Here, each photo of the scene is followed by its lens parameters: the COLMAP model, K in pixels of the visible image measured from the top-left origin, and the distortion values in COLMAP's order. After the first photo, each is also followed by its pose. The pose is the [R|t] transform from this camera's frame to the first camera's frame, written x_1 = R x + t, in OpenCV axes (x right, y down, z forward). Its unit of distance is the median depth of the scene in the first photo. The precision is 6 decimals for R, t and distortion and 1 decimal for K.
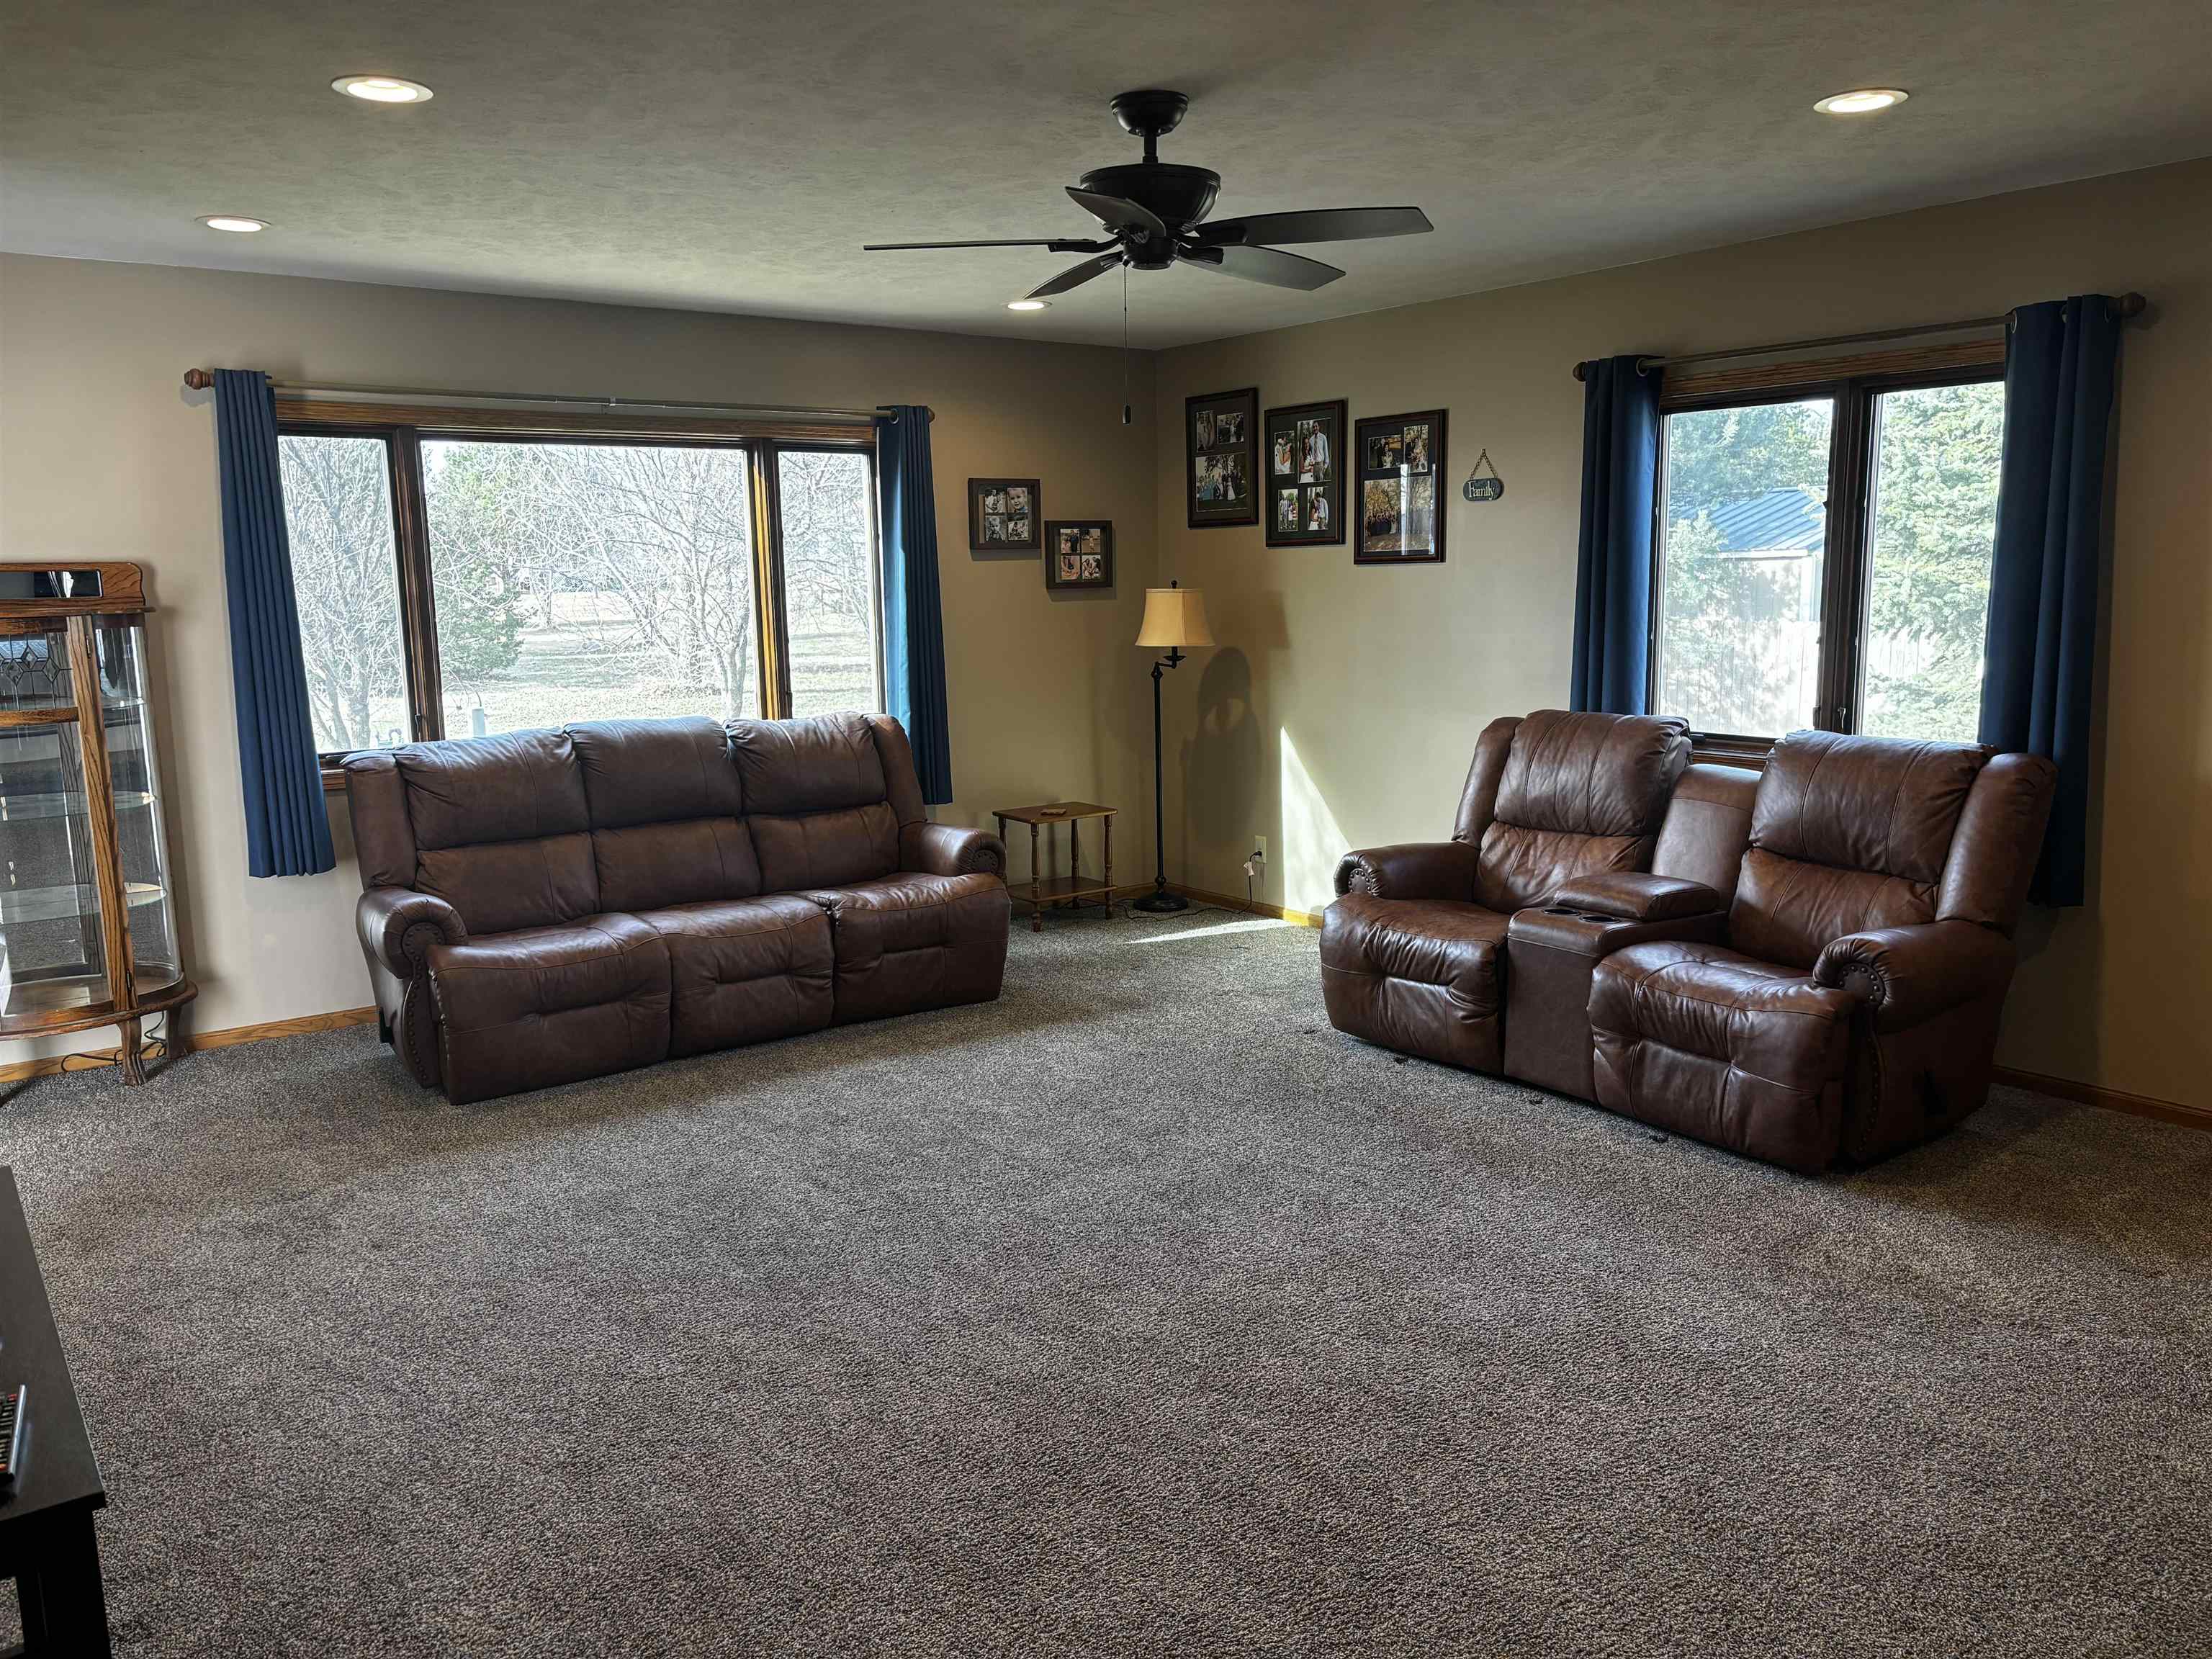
lens RADIAL K [[1659.8, 0, 1101.2], [0, 1659.8, 839.0], [0, 0, 1]] dist [0.052270, -0.059806]
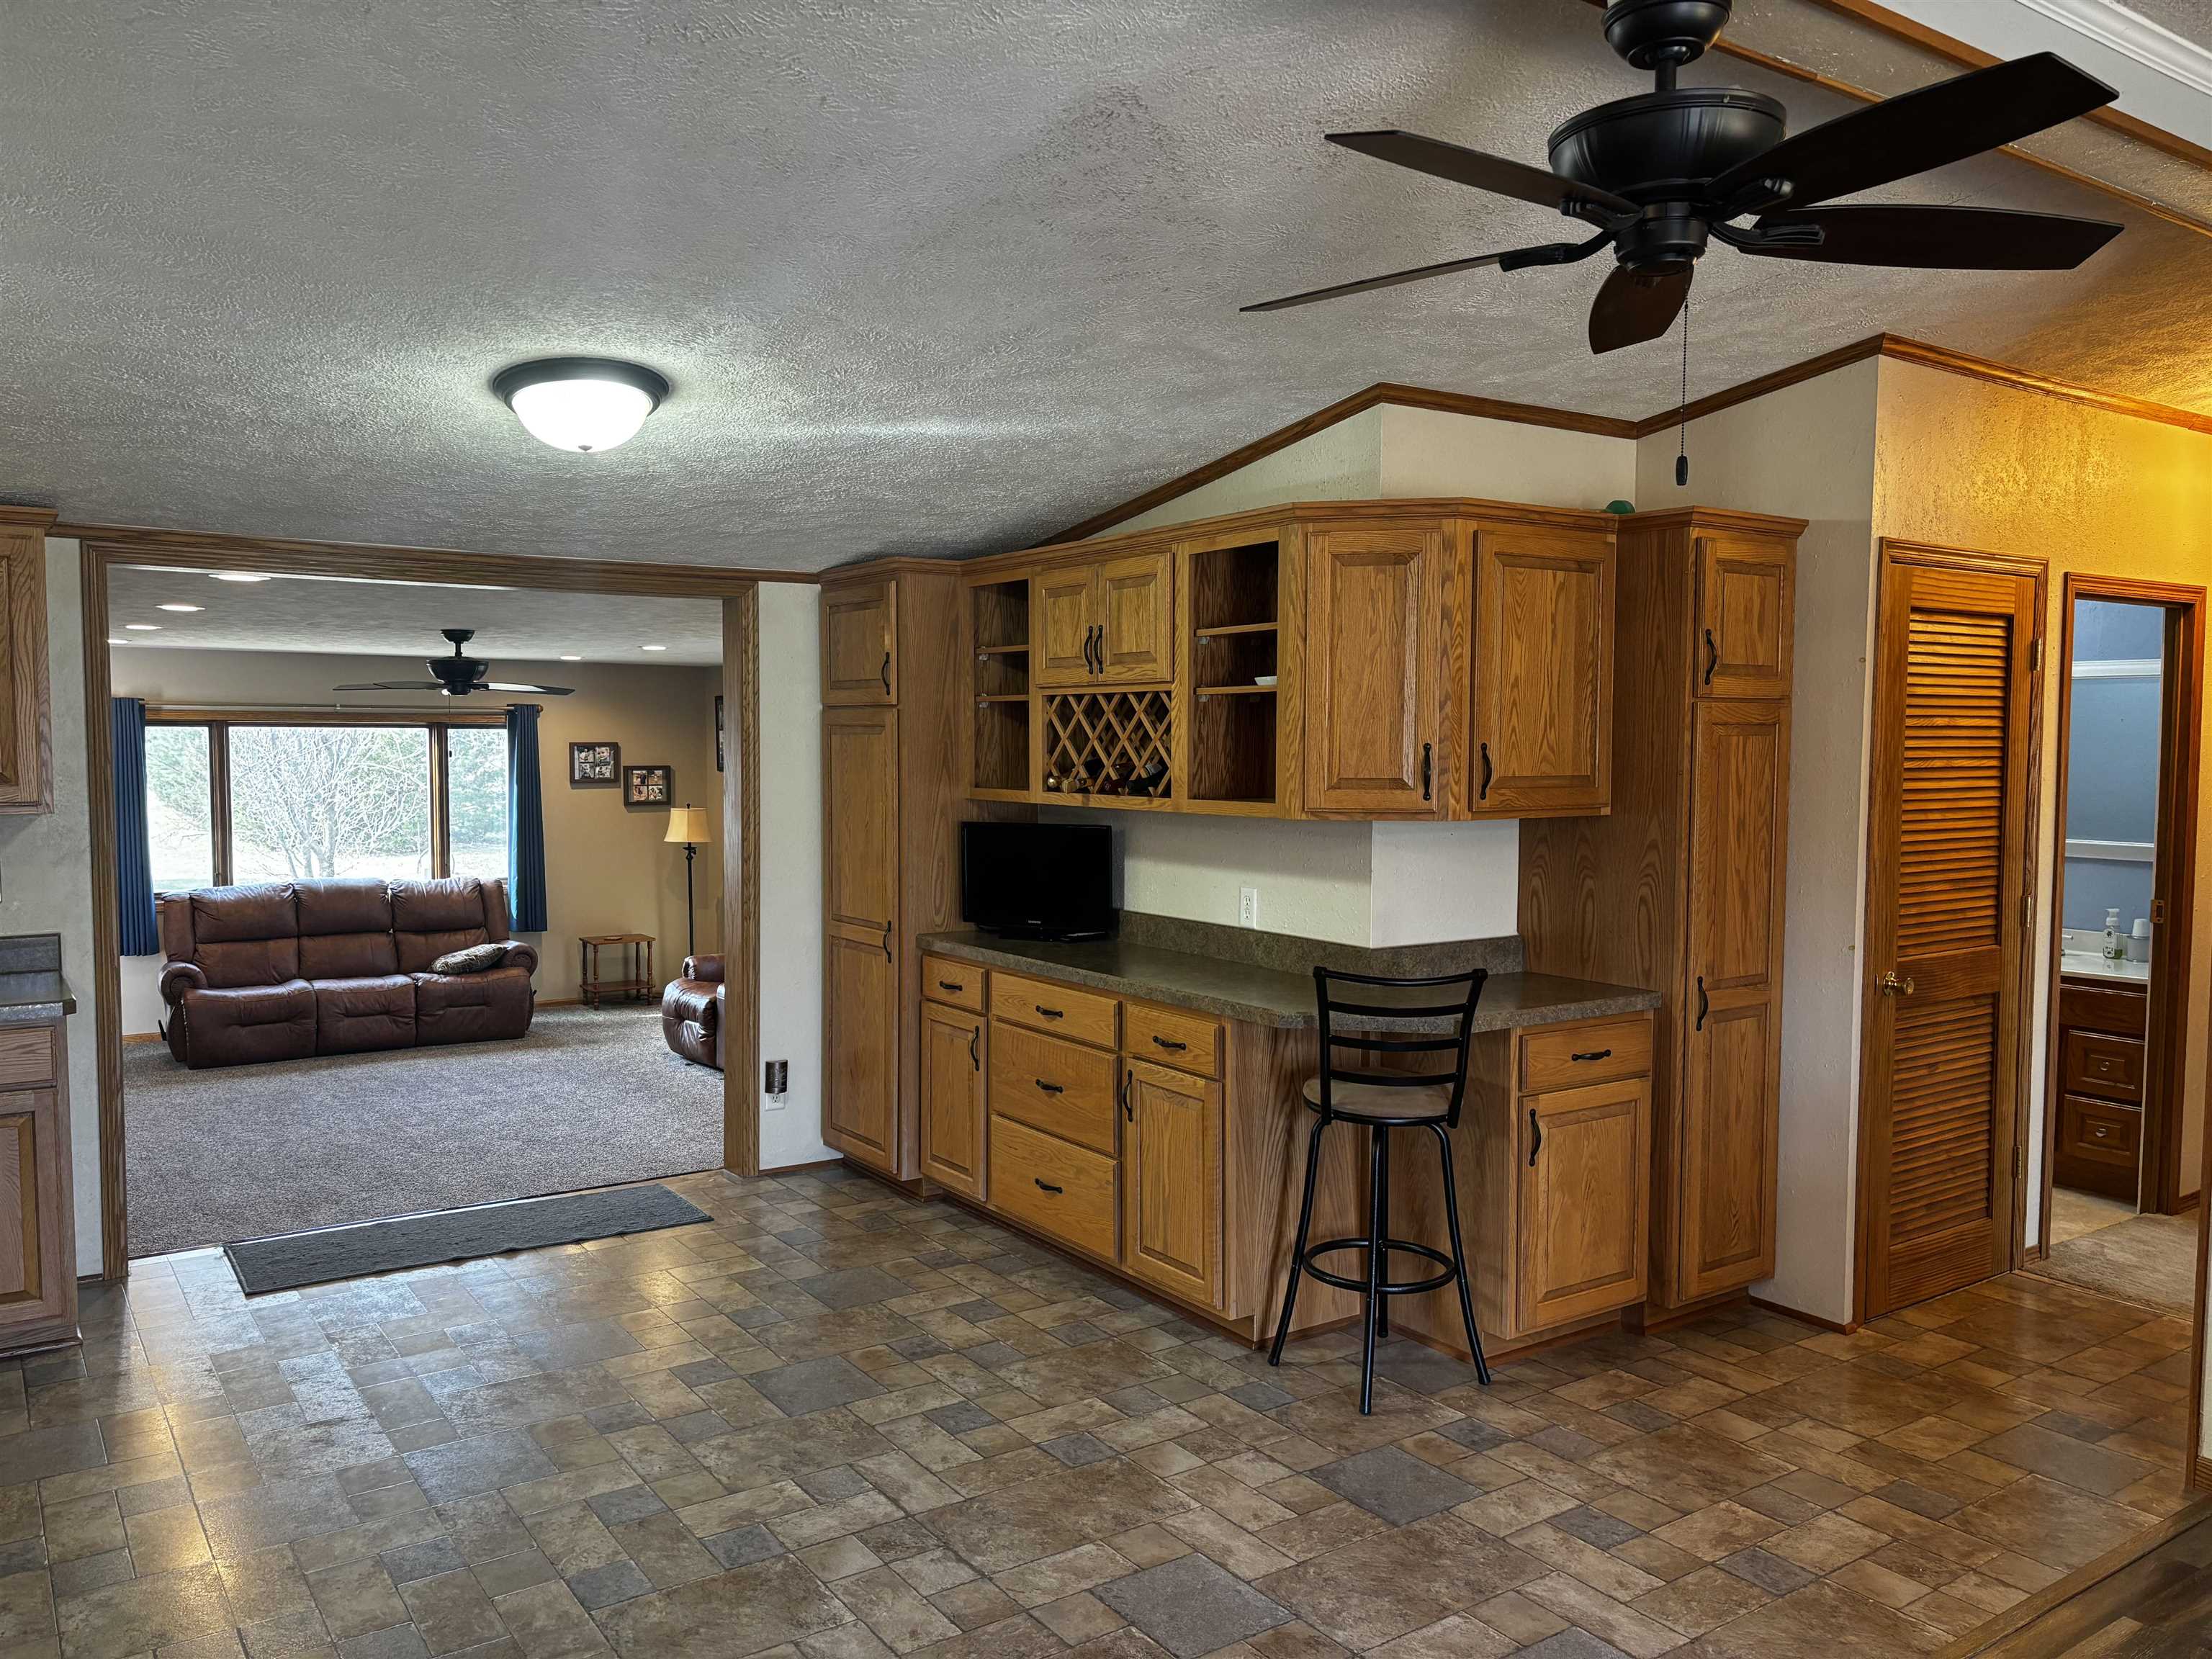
lens RADIAL K [[1659.8, 0, 1093.4], [0, 1659.8, 827.4], [0, 0, 1]] dist [0.052270, -0.059806]
pose [[0.999200, 0.022311, -0.033191, 0.630512], [-0.025818, 0.993674, -0.109295, 0.053862], [0.030543, 0.110064, 0.993455, -0.828979]]
